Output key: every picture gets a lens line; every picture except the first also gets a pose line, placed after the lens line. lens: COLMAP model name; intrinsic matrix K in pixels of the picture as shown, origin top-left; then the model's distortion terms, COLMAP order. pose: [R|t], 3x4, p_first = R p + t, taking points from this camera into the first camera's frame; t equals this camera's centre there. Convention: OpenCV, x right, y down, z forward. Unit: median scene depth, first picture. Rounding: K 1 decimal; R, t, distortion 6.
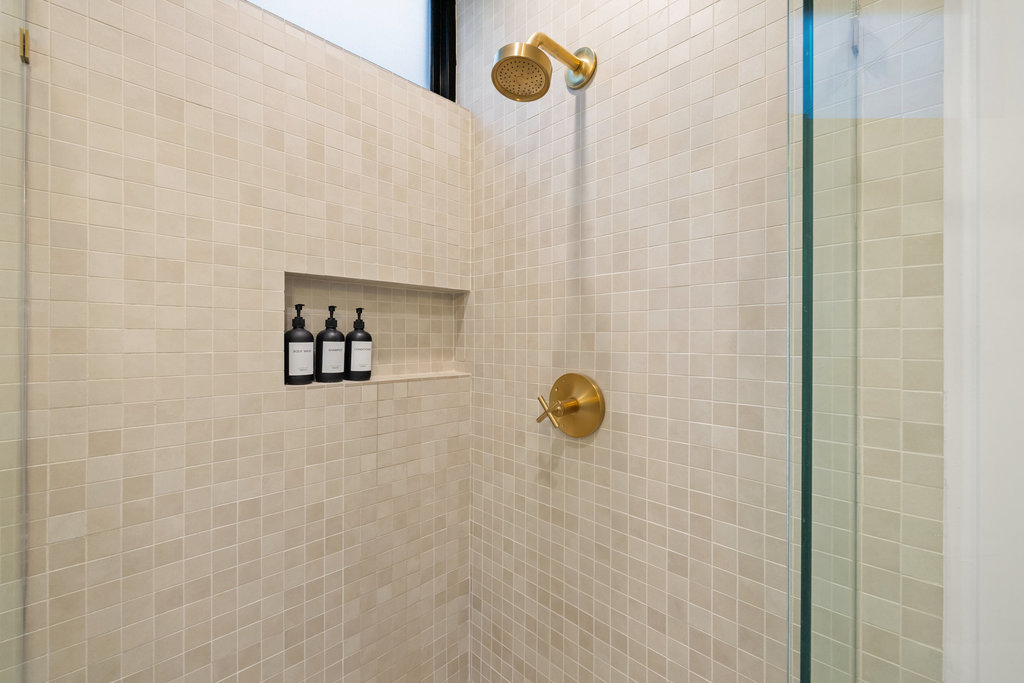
lens RADIAL K [[425.7, 0, 512.0], [0, 425.7, 341.5], [0, 0, 1]] dist [-0.008506, 0.000408]
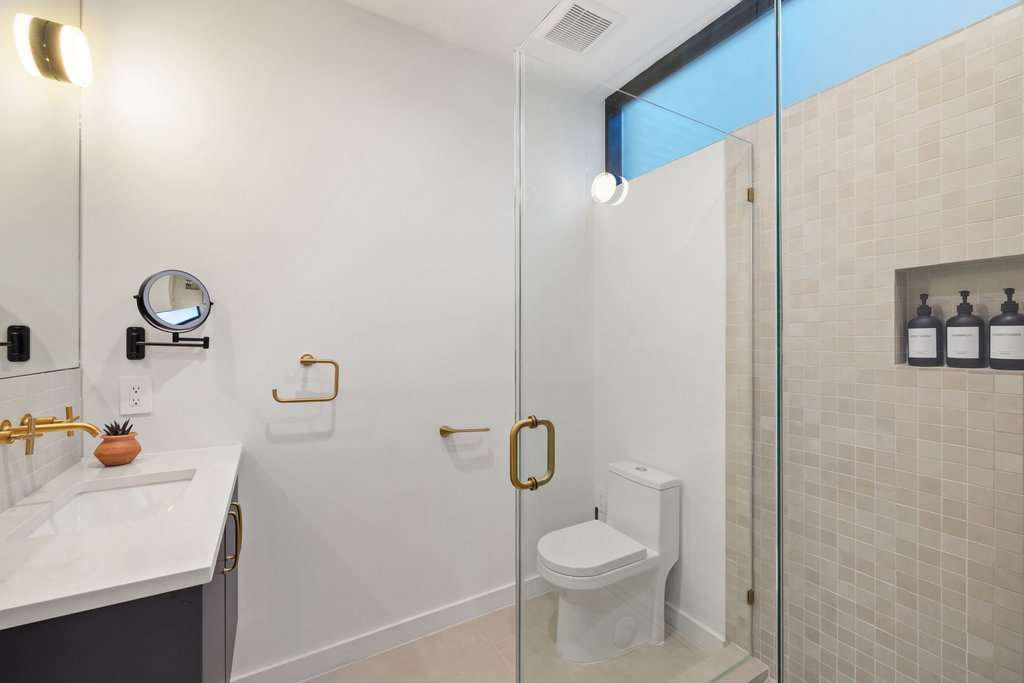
lens RADIAL K [[425.7, 0, 512.0], [0, 425.7, 341.5], [0, 0, 1]] dist [-0.008506, 0.000408]
pose [[-0.264743, 0.005928, -0.964301, 0.877244], [0.006166, 0.999971, 0.004454, 0.025333], [0.964299, -0.004767, -0.264772, 0.266129]]
